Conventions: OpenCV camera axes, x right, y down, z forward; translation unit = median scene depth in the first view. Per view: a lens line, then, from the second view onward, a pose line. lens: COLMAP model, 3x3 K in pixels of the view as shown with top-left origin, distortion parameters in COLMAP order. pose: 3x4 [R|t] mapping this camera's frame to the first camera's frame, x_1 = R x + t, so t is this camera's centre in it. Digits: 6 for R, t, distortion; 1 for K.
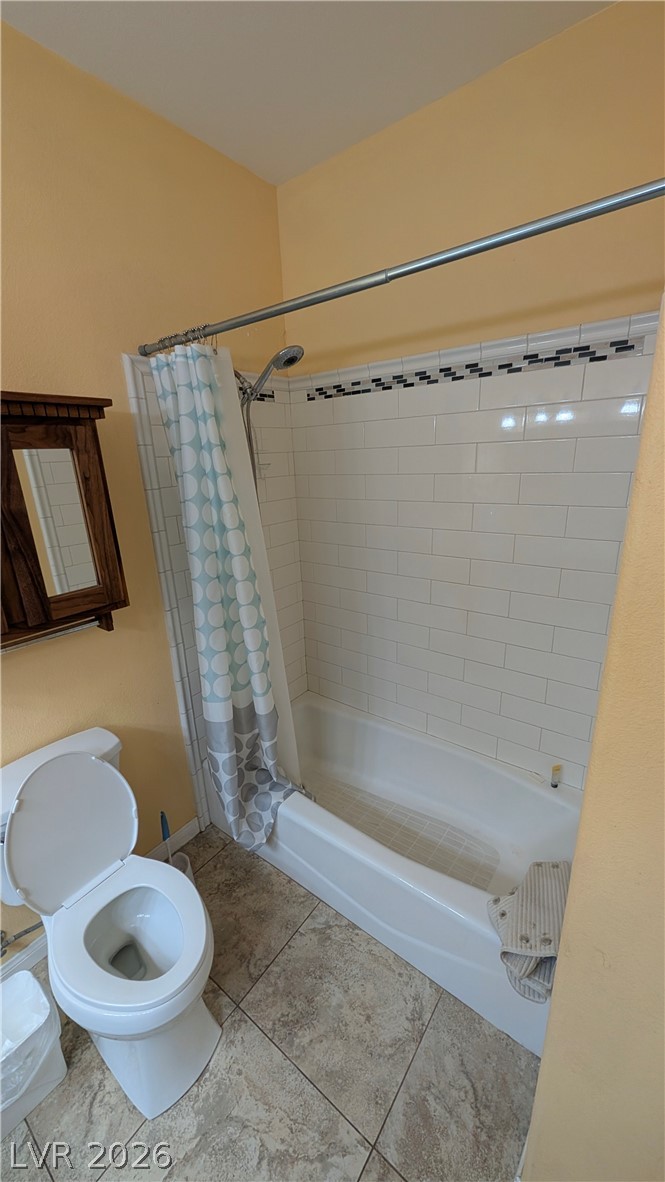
lens RADIAL K [[444.1, 0, 332.0], [0, 444.1, 594.2], [0, 0, 1]] dist [-0.000488, 0.000375]
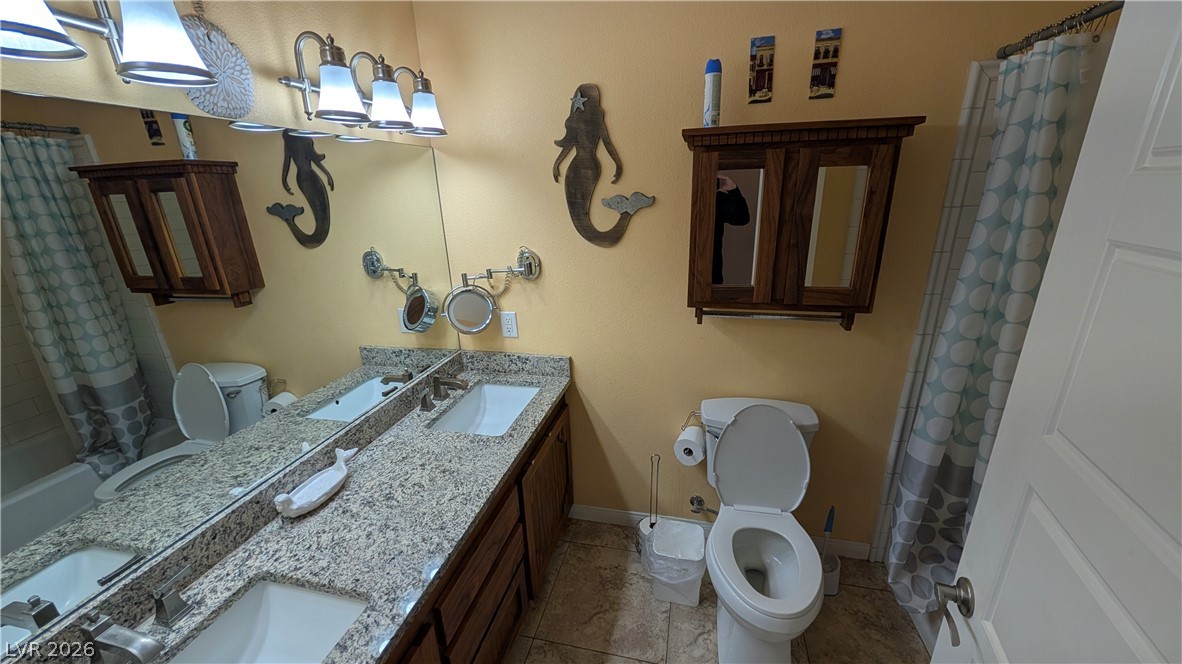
lens RADIAL K [[444.1, 0, 594.0], [0, 444.1, 335.1], [0, 0, 1]] dist [-0.000488, 0.000375]
pose [[0.411402, 0.316237, -0.854835, 0.205656], [-0.262680, 0.939224, 0.221037, 0.014284], [0.872782, 0.133613, 0.469468, -0.085403]]
